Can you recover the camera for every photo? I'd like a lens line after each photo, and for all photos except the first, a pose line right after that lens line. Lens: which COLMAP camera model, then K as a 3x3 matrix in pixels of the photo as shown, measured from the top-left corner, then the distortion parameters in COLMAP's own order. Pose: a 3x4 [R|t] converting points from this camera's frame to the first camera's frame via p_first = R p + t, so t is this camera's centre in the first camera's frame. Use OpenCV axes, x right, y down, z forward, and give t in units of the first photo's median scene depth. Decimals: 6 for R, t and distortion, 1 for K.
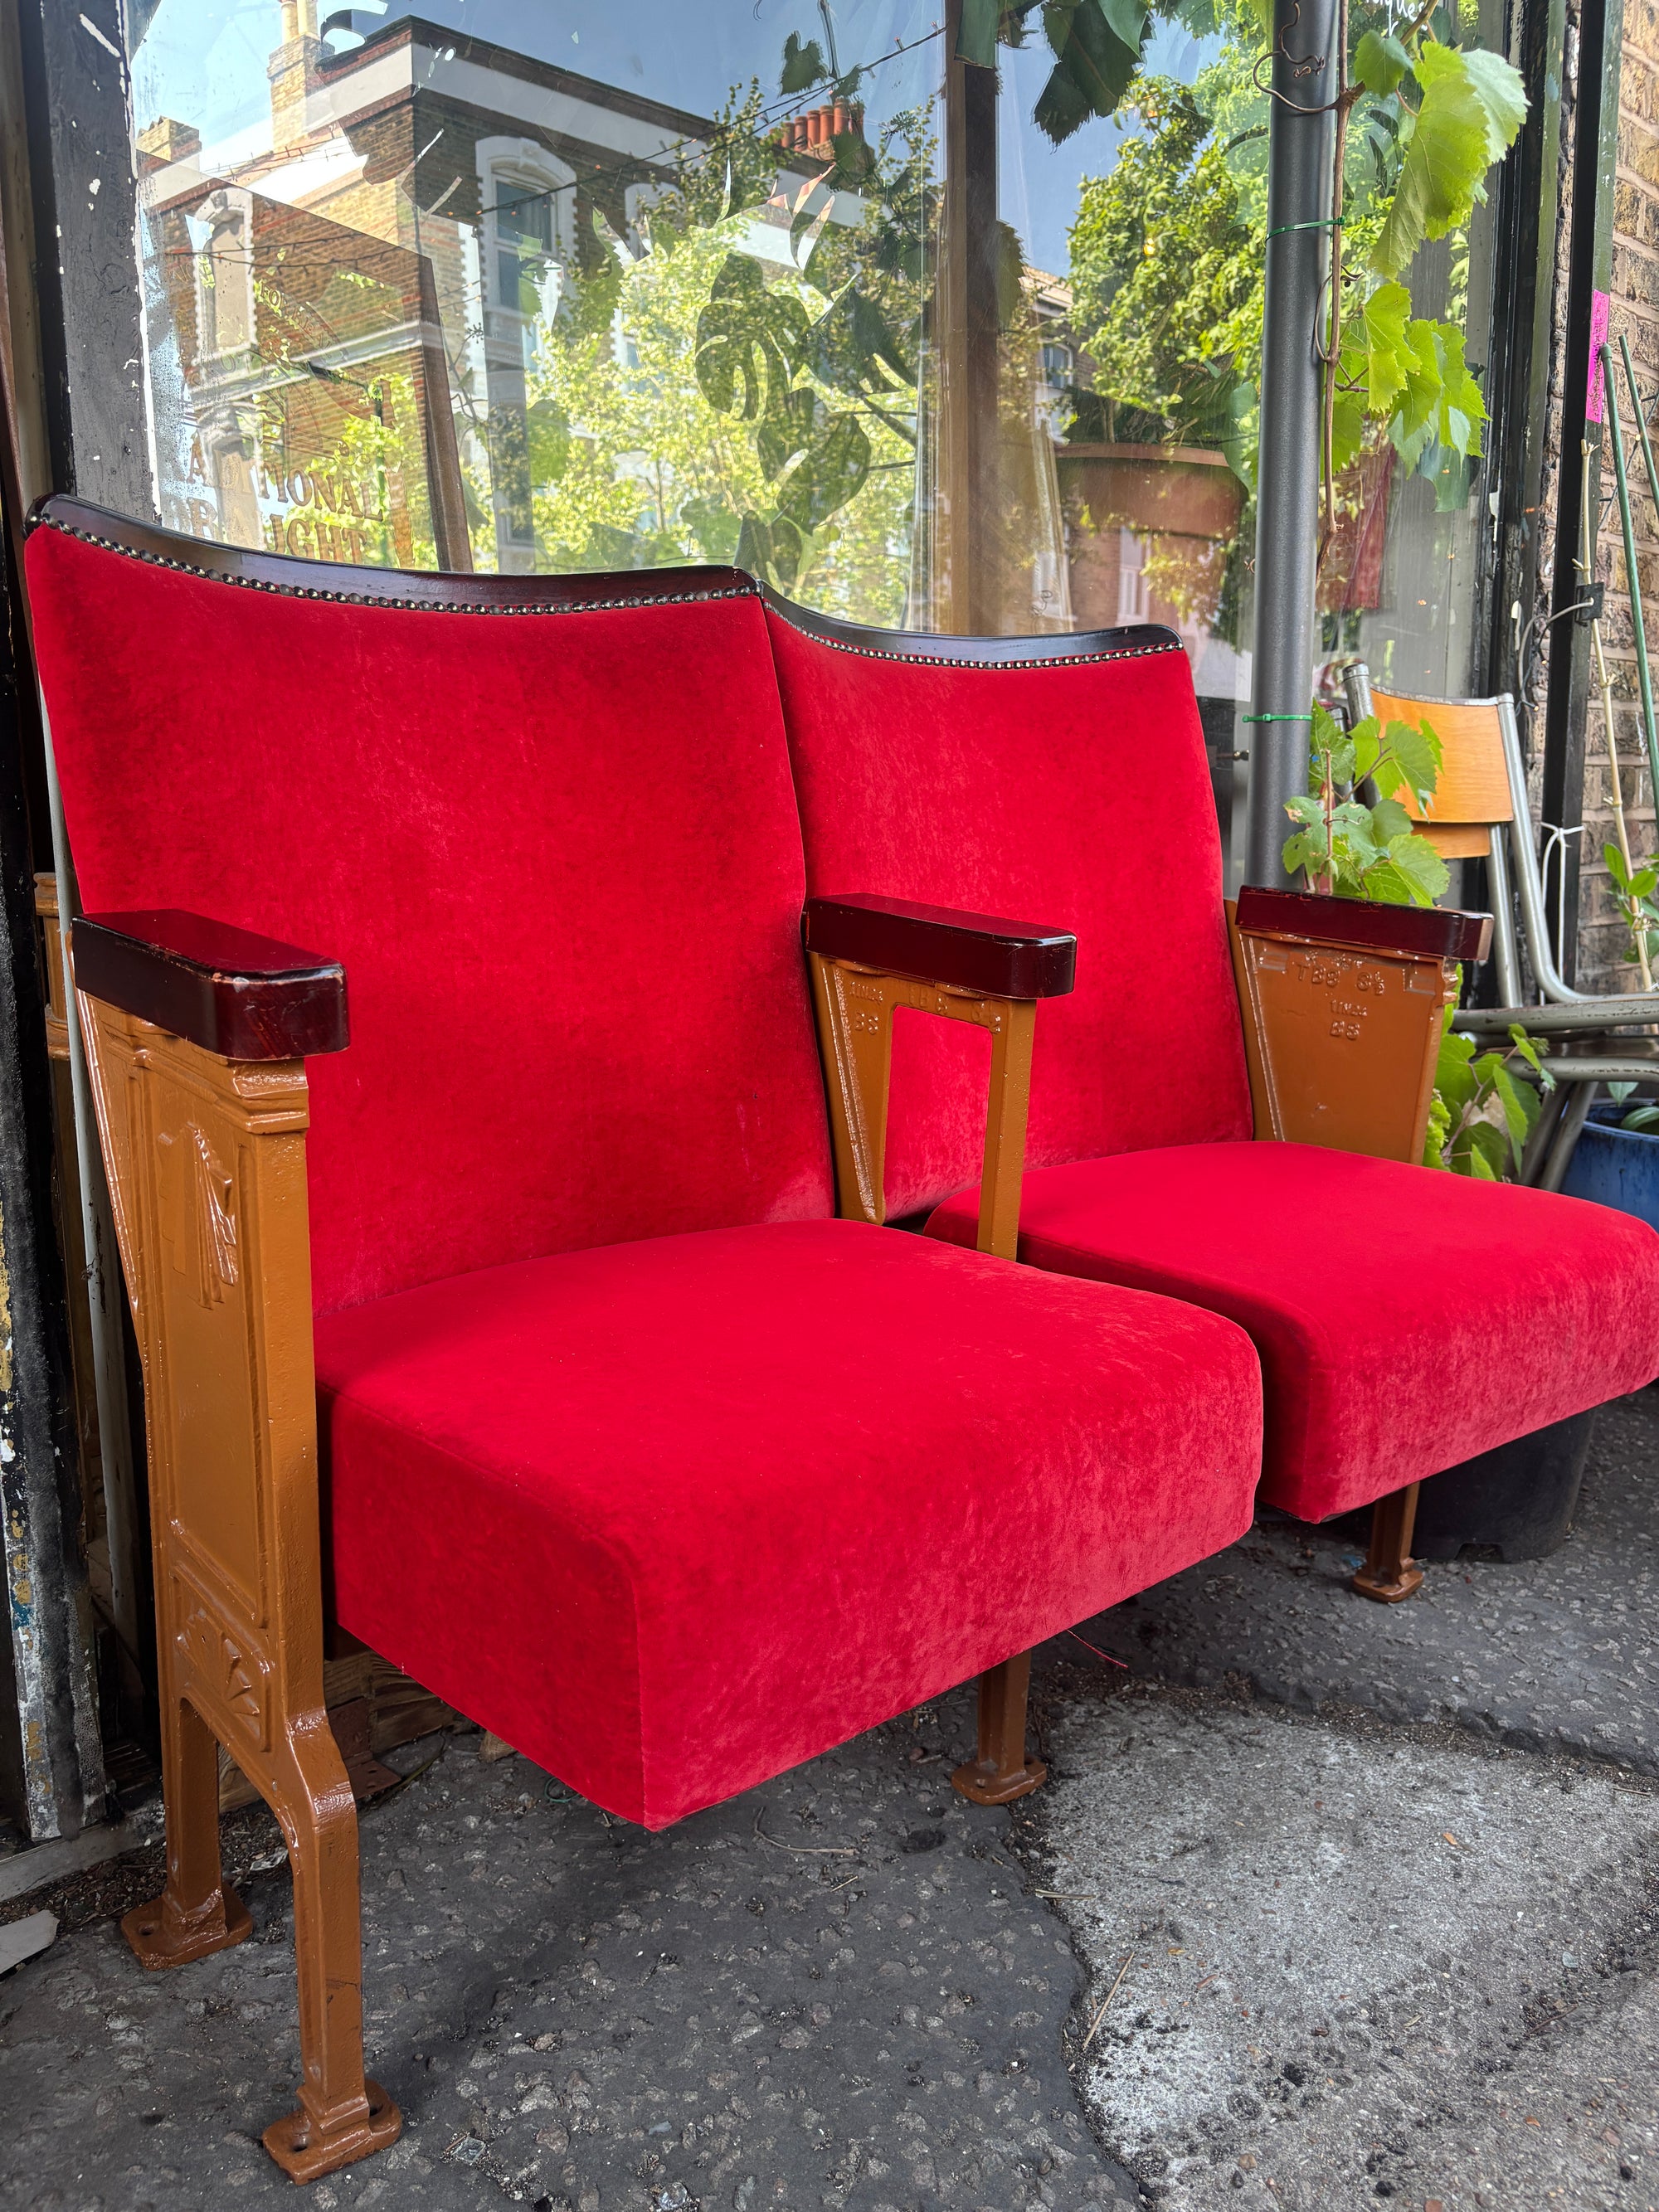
lens RADIAL K [[1658.5, 0, 829.5], [0, 1658.5, 1106.0], [0, 0, 1]] dist [0.082307, -0.131042]
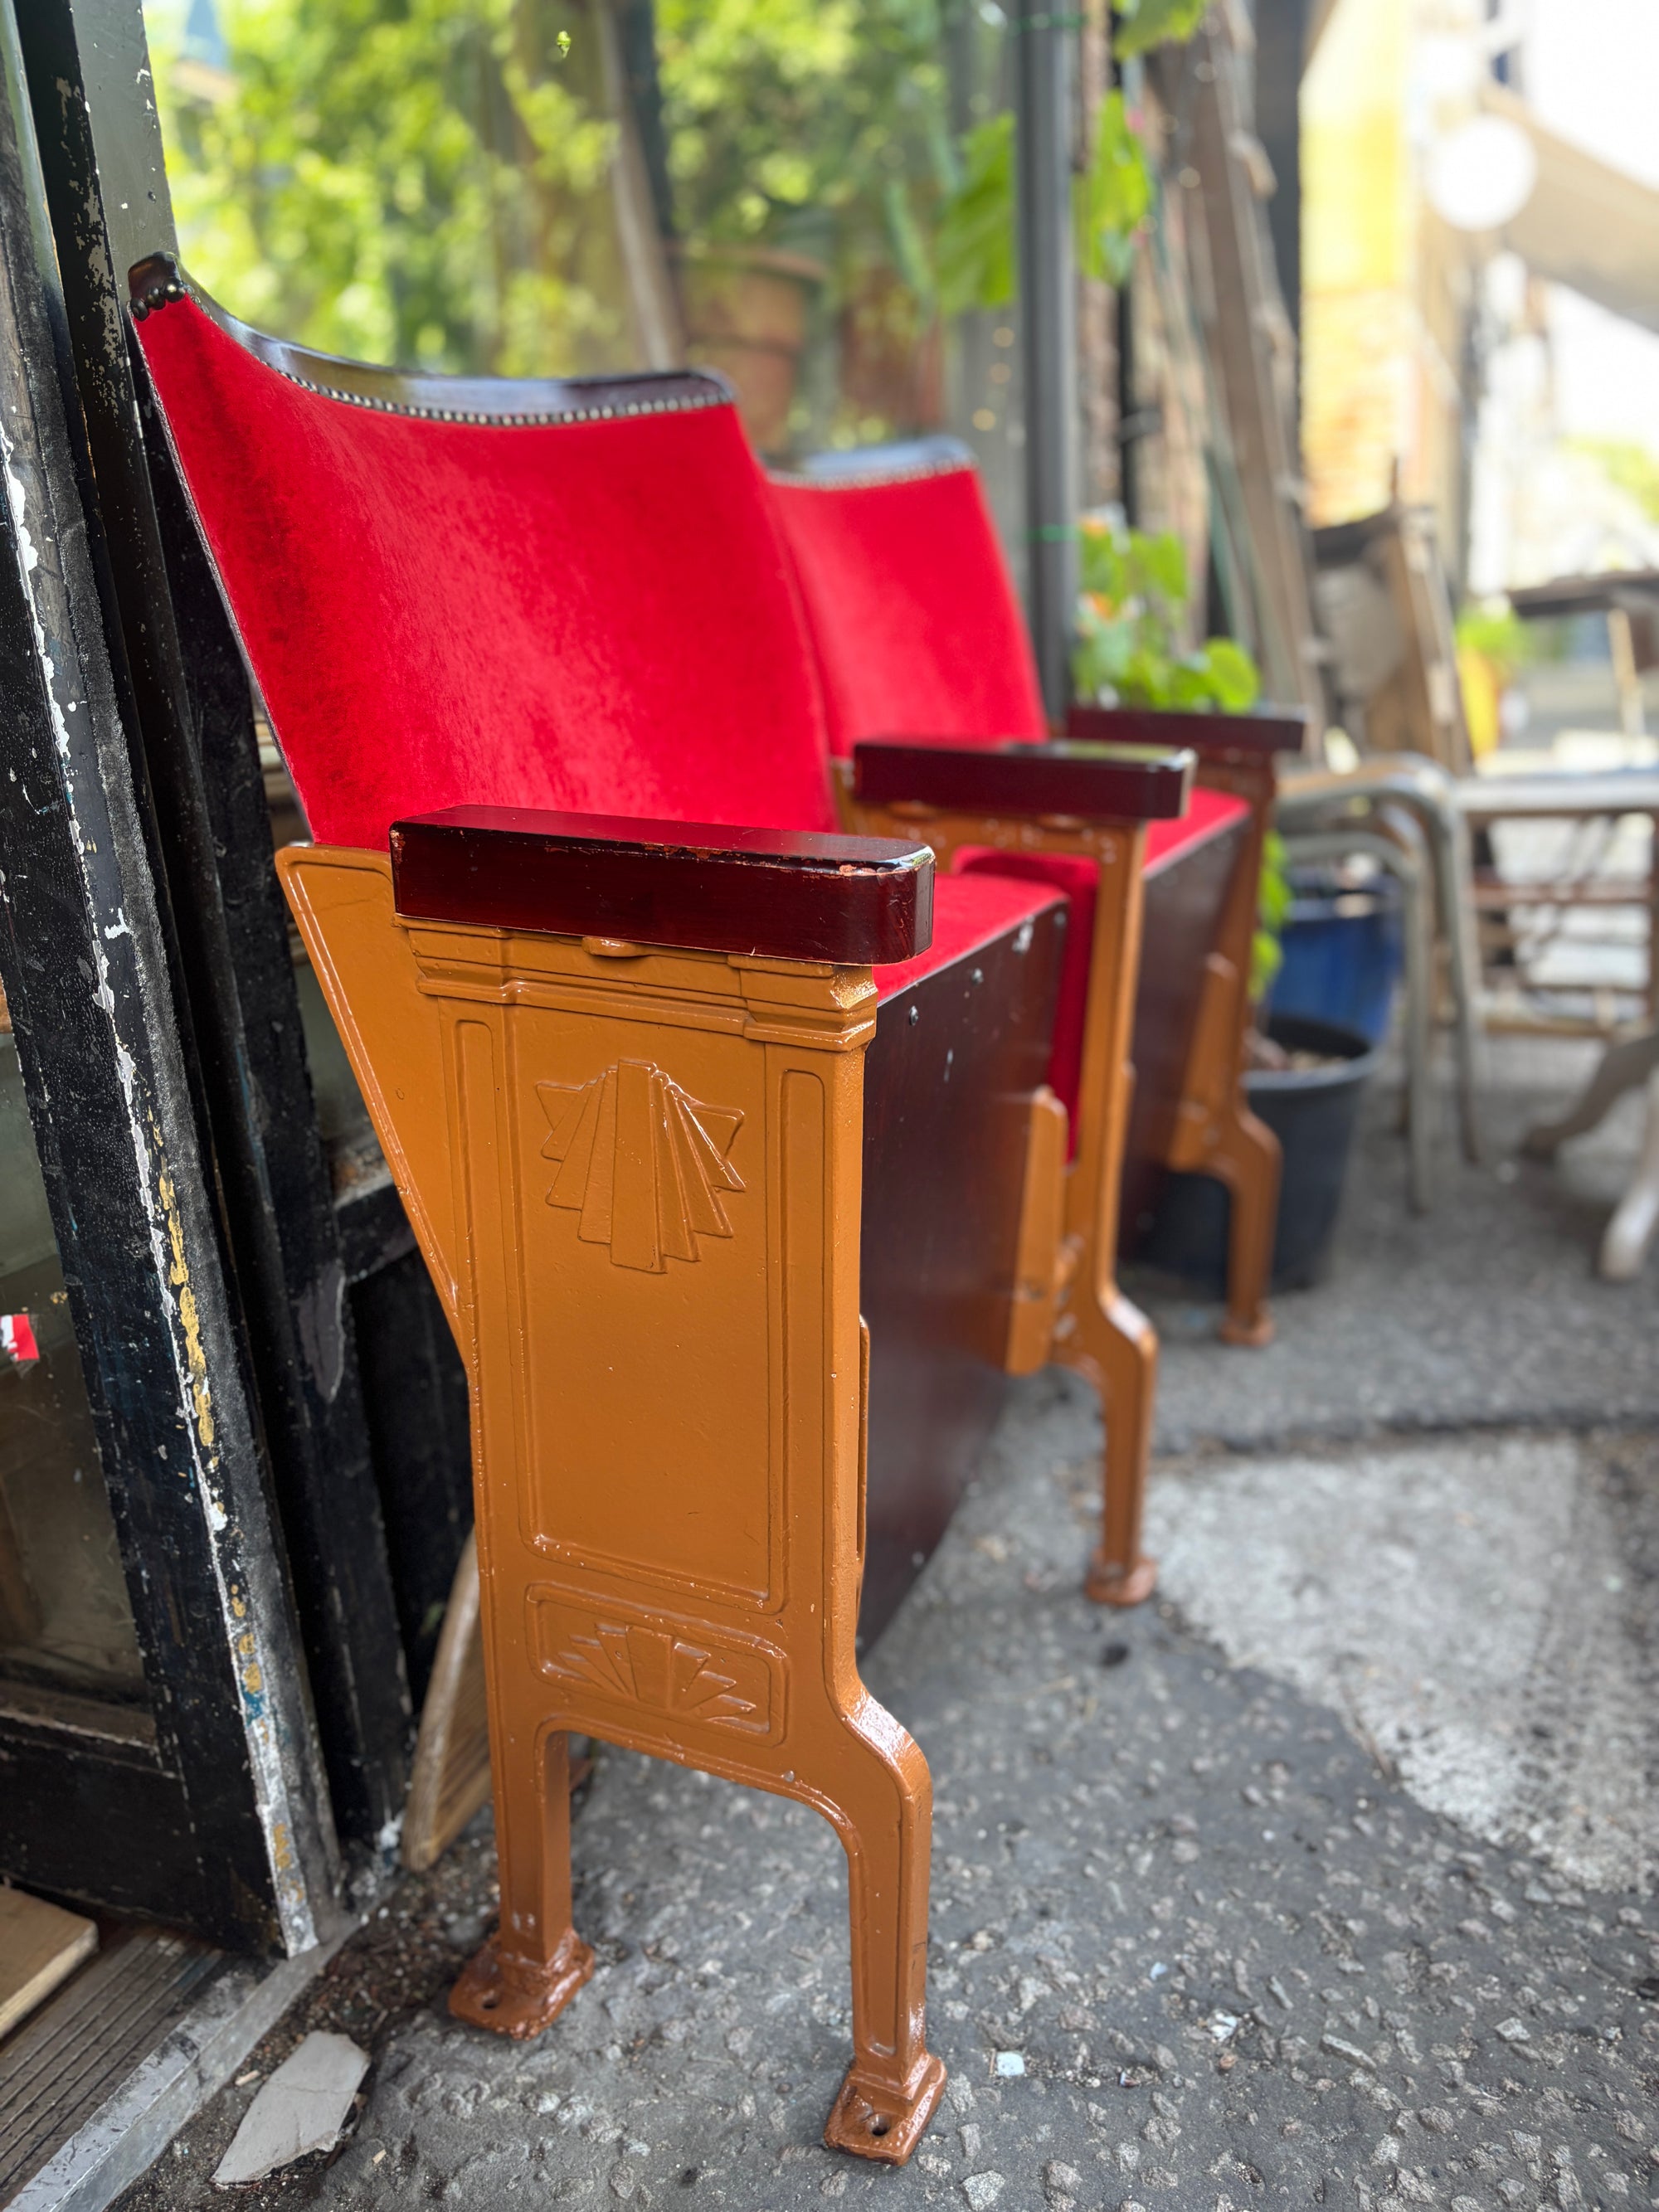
lens RADIAL K [[1714.9, 0, 819.8], [0, 1714.9, 1136.1], [0, 0, 1]] dist [-0.002002, -0.000607]
pose [[0.901563, -0.175087, 0.395638, -0.518369], [0.131748, 0.982128, 0.134413, -0.043664], [-0.412101, -0.069057, 0.908517, 0.153933]]
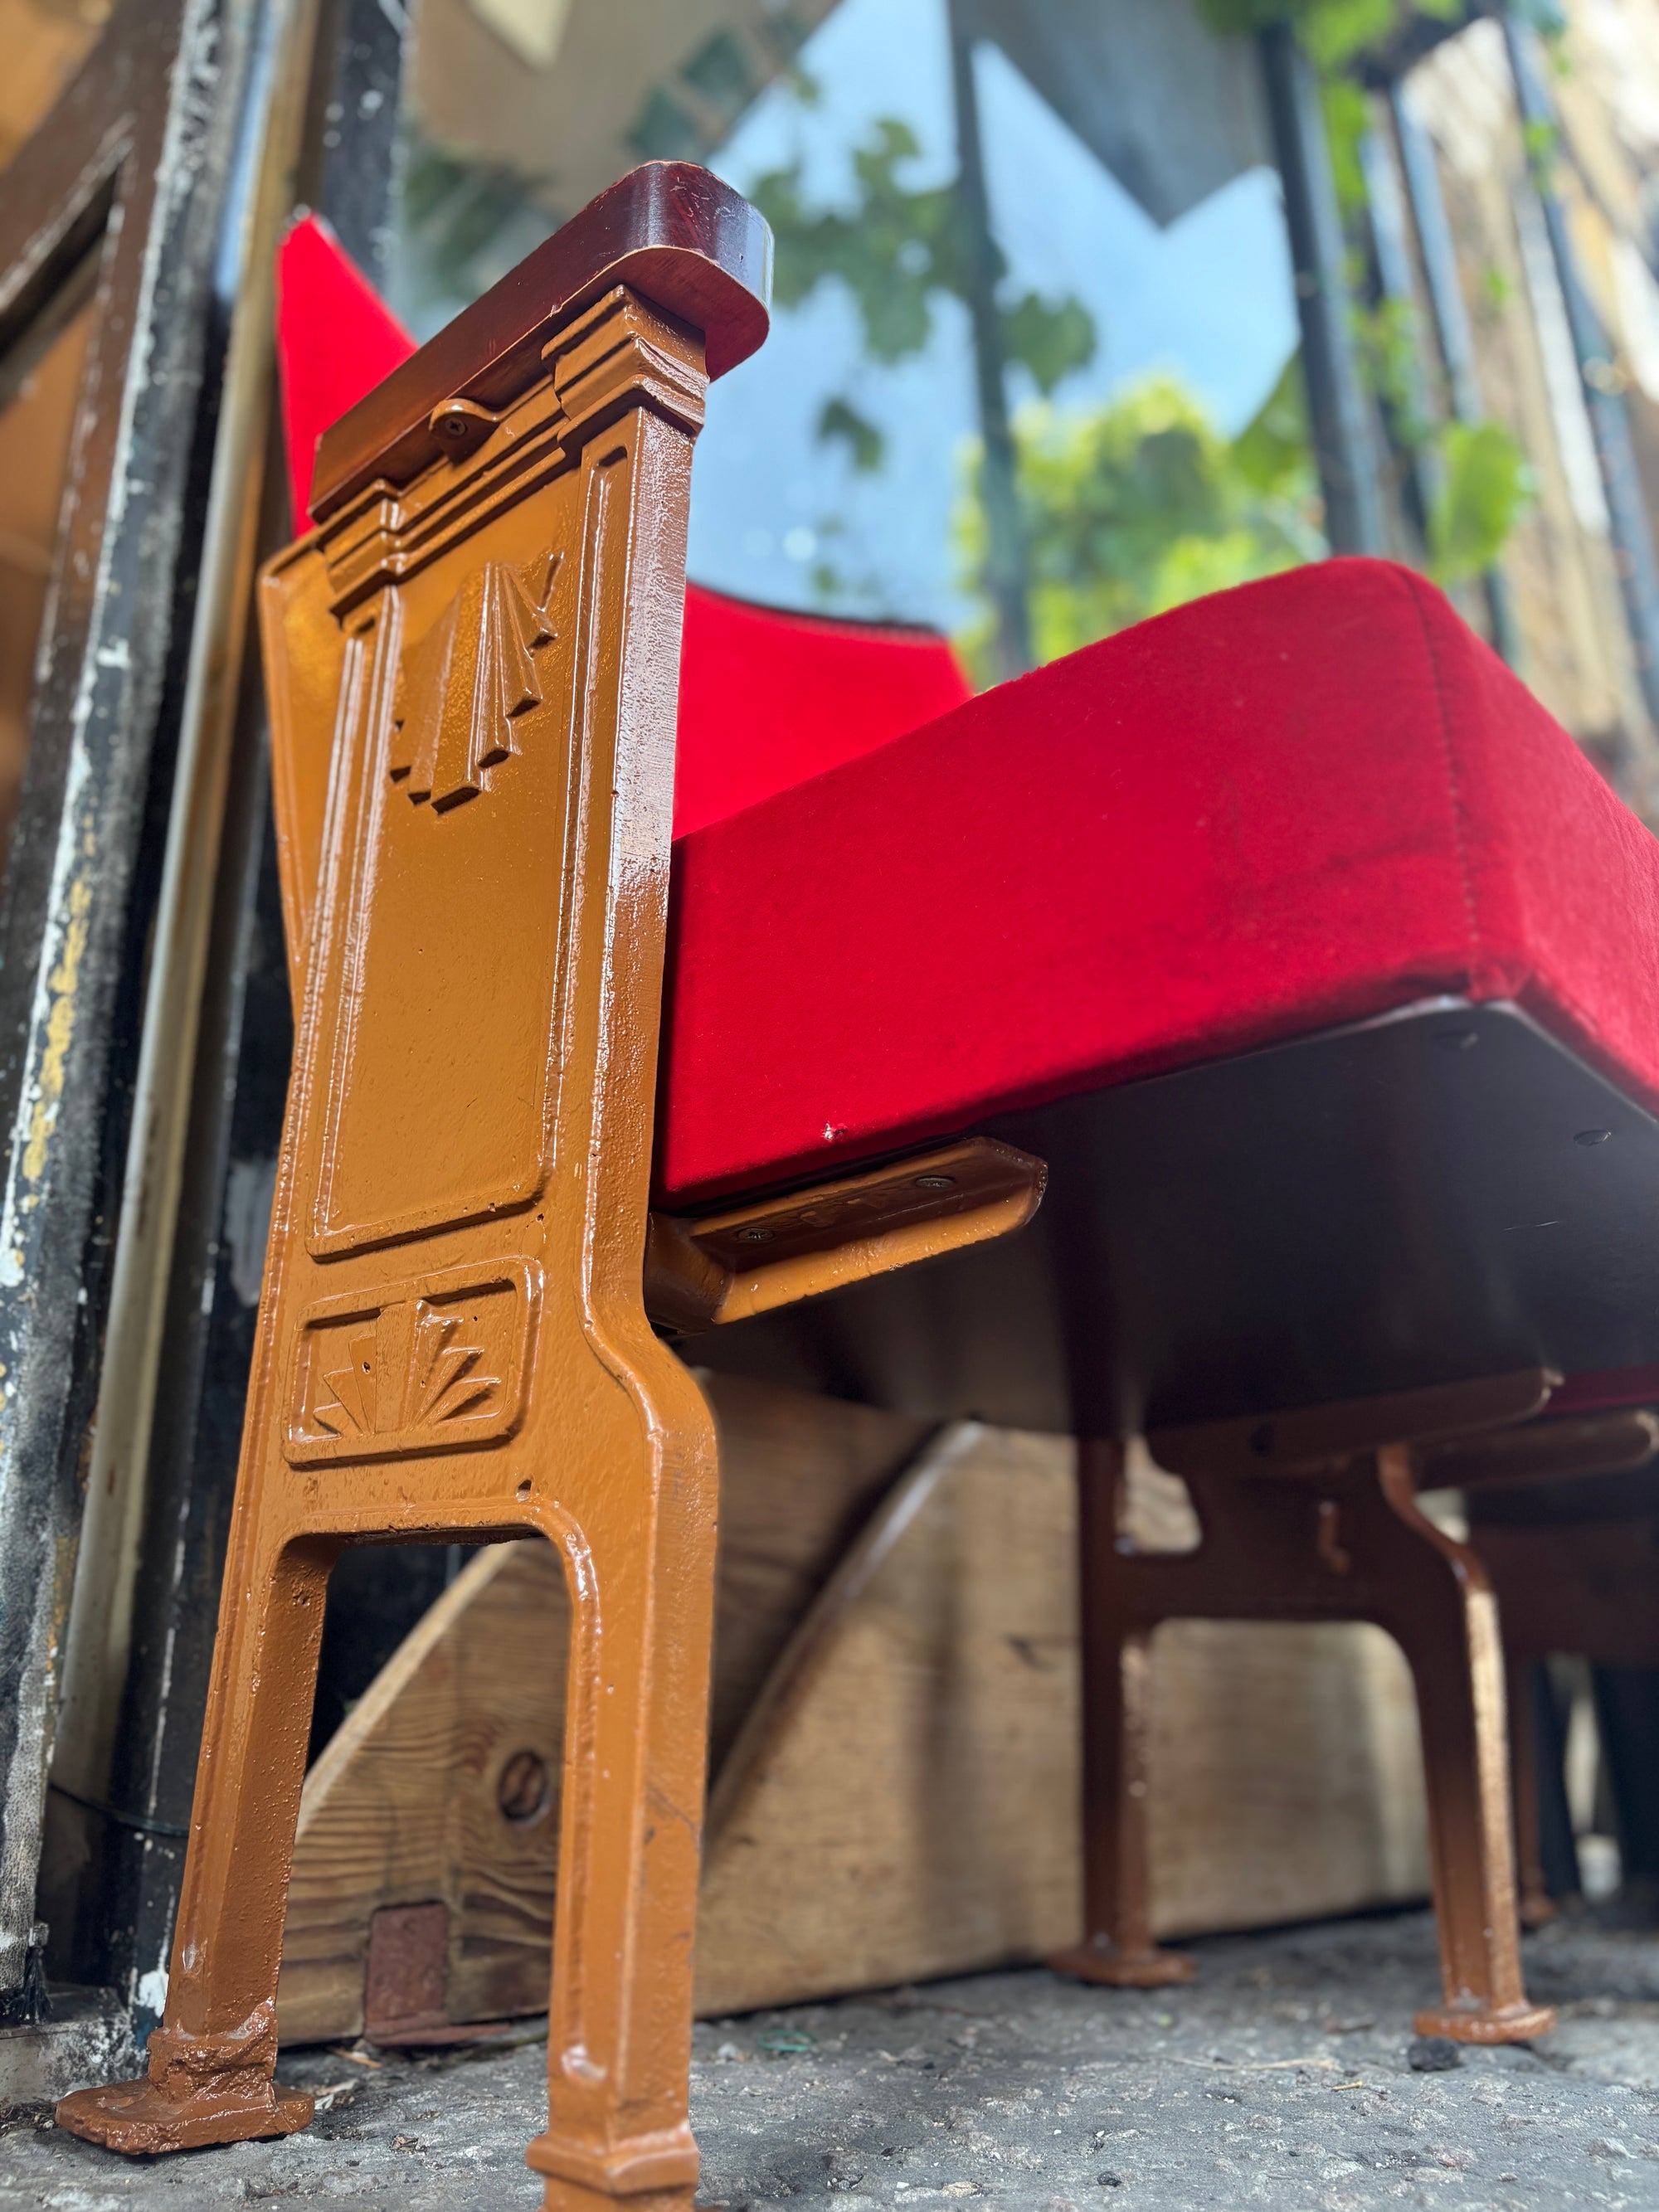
lens RADIAL K [[1658.5, 0, 829.5], [0, 1658.5, 1106.0], [0, 0, 1]] dist [0.082307, -0.131042]
pose [[0.994227, 0.015839, 0.106118, -0.245003], [0.040357, 0.861205, -0.506653, 0.487212], [-0.099414, 0.508011, 0.855594, 0.383404]]
